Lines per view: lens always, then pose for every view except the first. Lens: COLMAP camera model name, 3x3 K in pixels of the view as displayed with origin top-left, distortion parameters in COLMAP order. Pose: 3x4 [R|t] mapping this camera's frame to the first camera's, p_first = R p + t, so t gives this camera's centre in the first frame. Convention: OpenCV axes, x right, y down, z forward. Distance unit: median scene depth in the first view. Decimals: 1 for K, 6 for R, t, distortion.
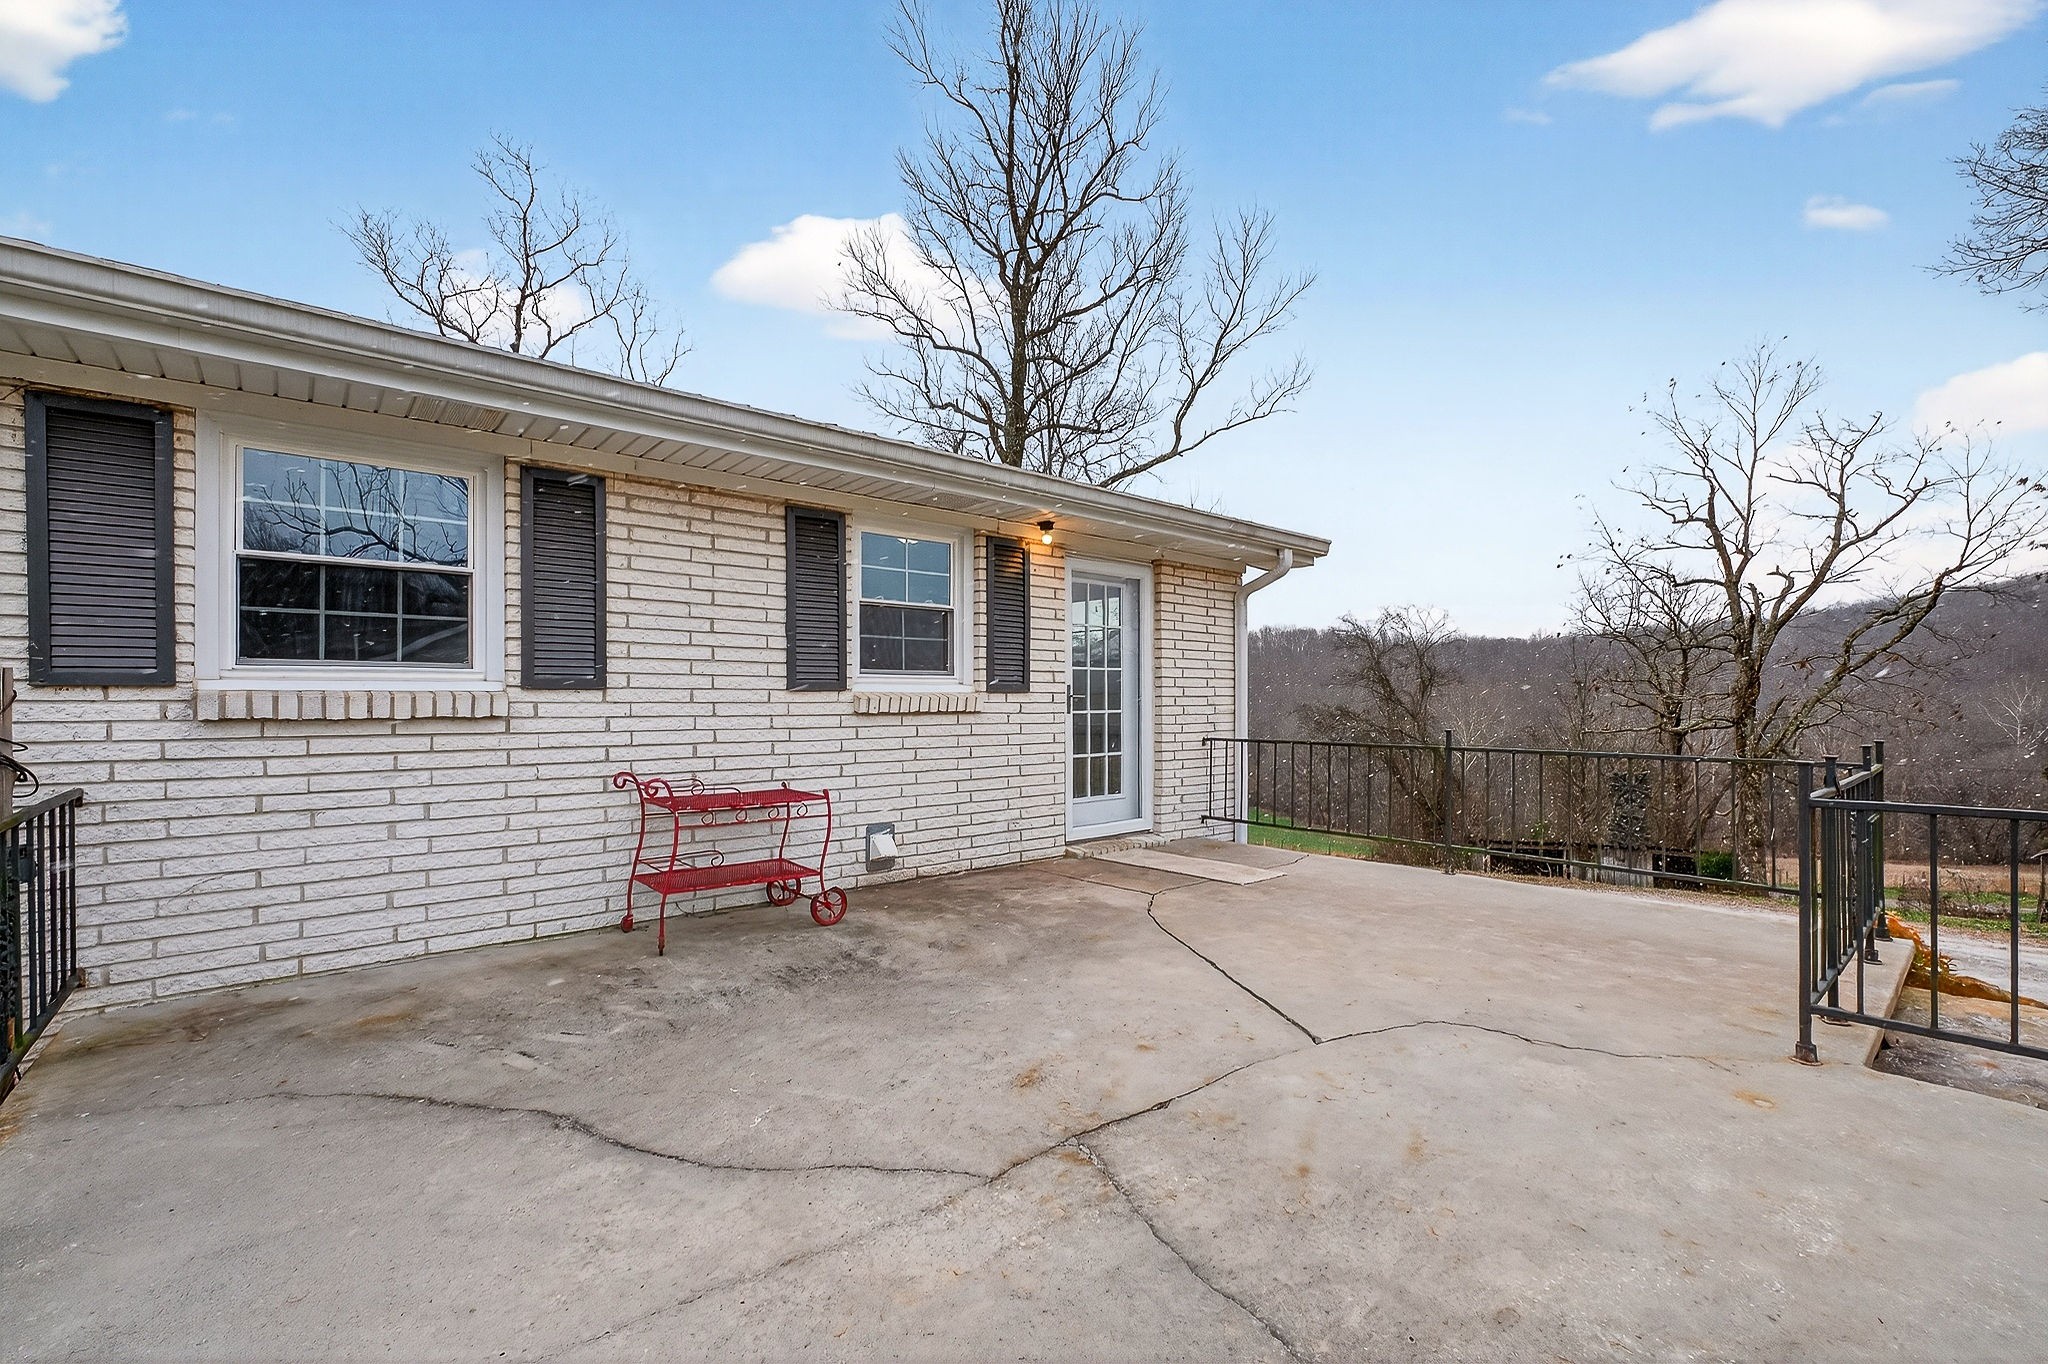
lens RADIAL K [[866.6, 0, 1013.1], [0, 866.6, 703.4], [0, 0, 1]] dist [-0.011510, -0.000495]
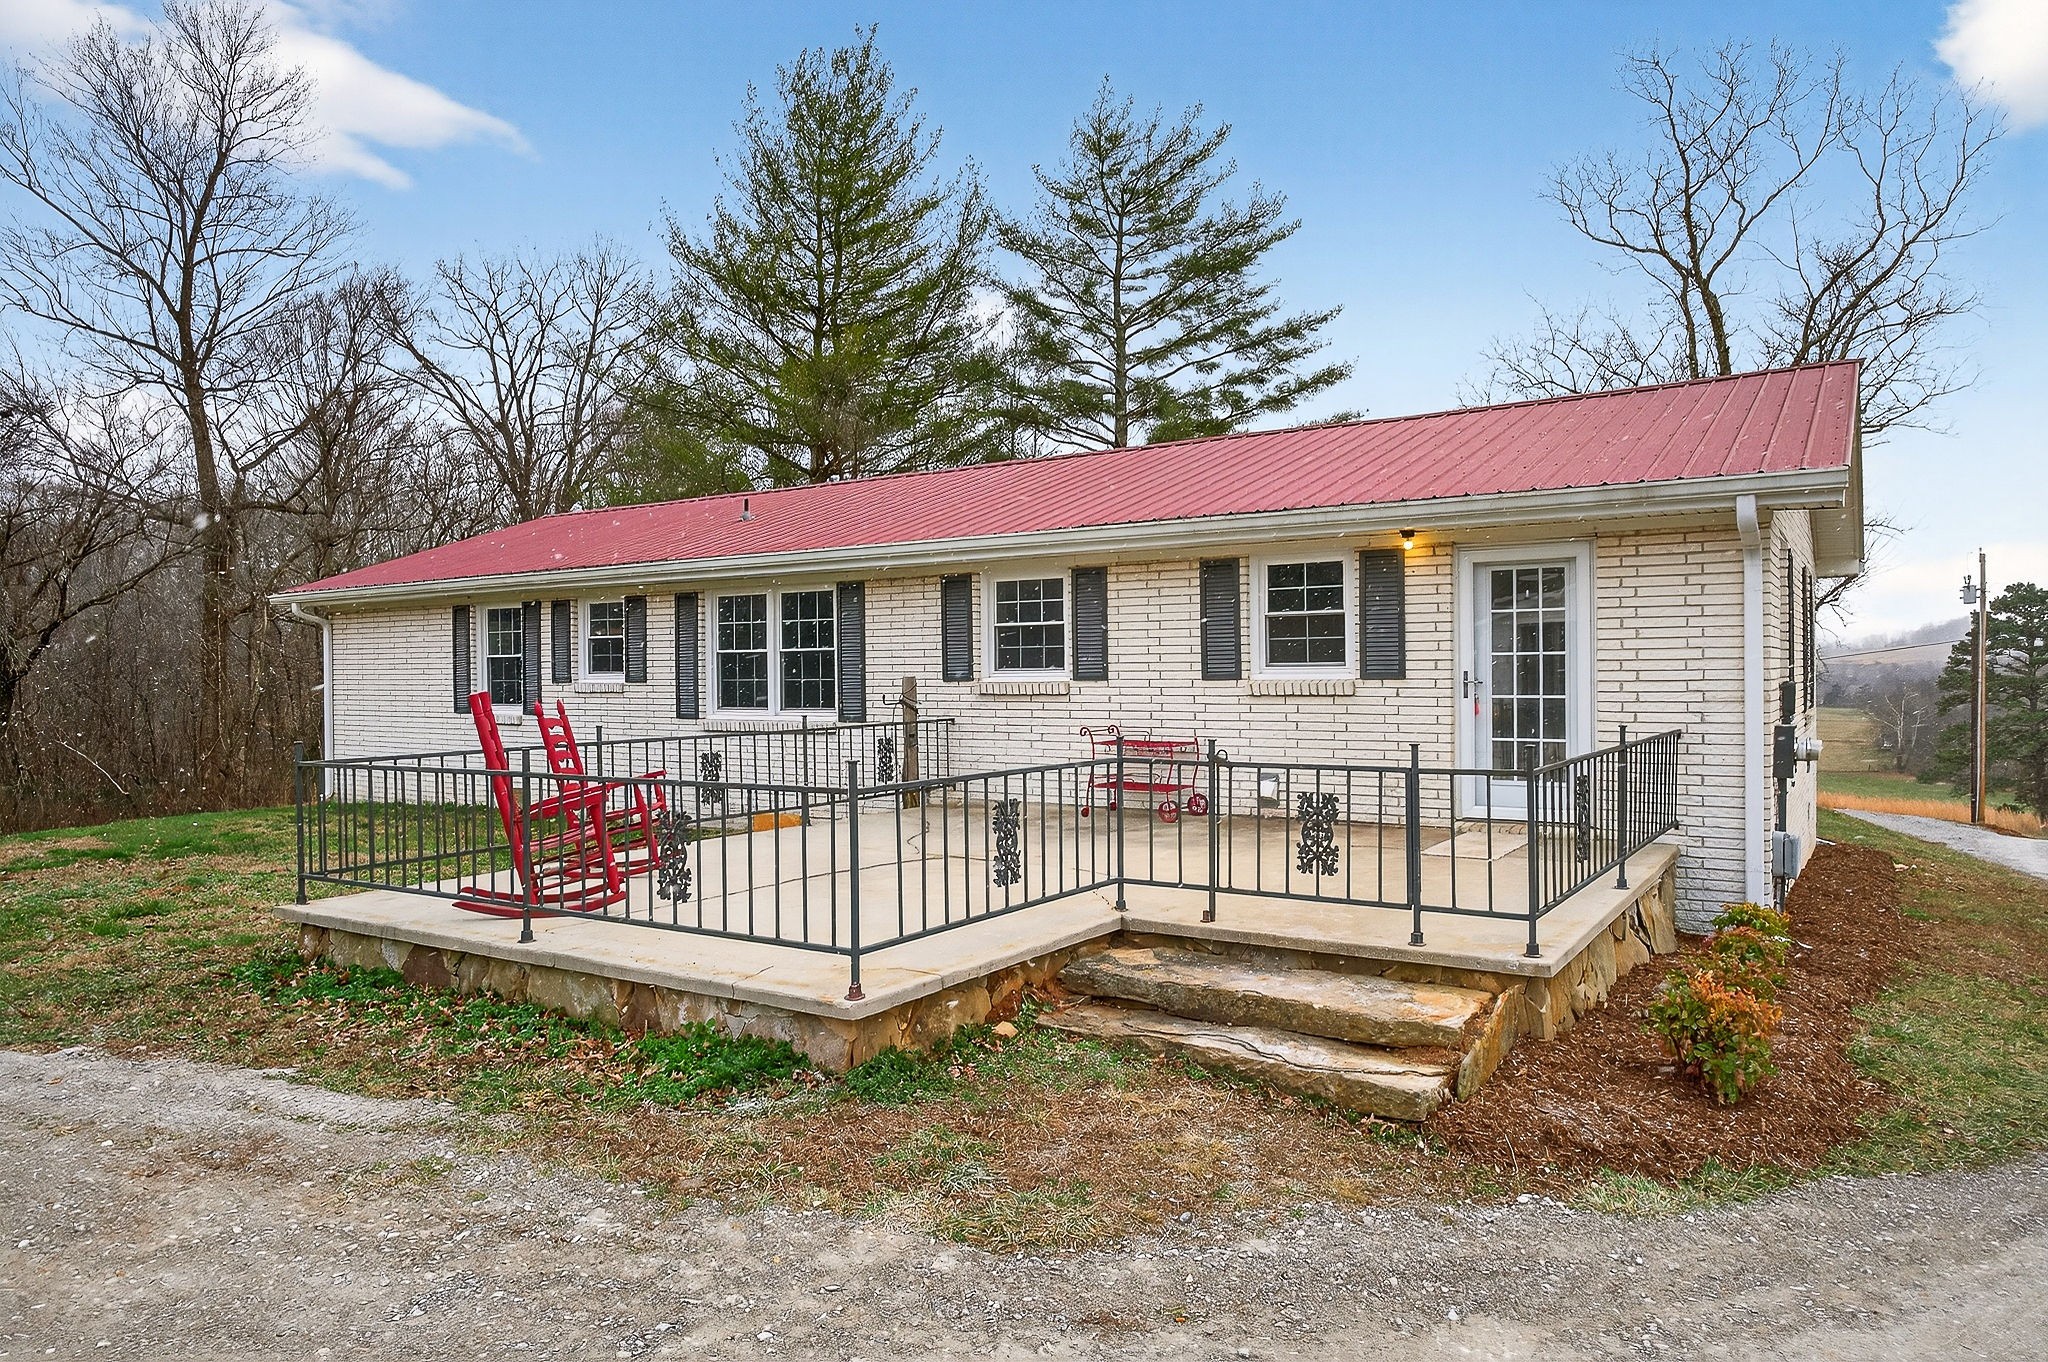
lens RADIAL K [[1252.3, 0, 1043.6], [0, 1252.3, 674.4], [0, 0, 1]] dist [-0.011183, 0.000841]
pose [[0.287679, 0.005418, -0.957712, 0.374239], [0.009312, 0.999921, 0.008454, -0.009516], [0.957682, -0.011351, 0.287606, 0.015803]]
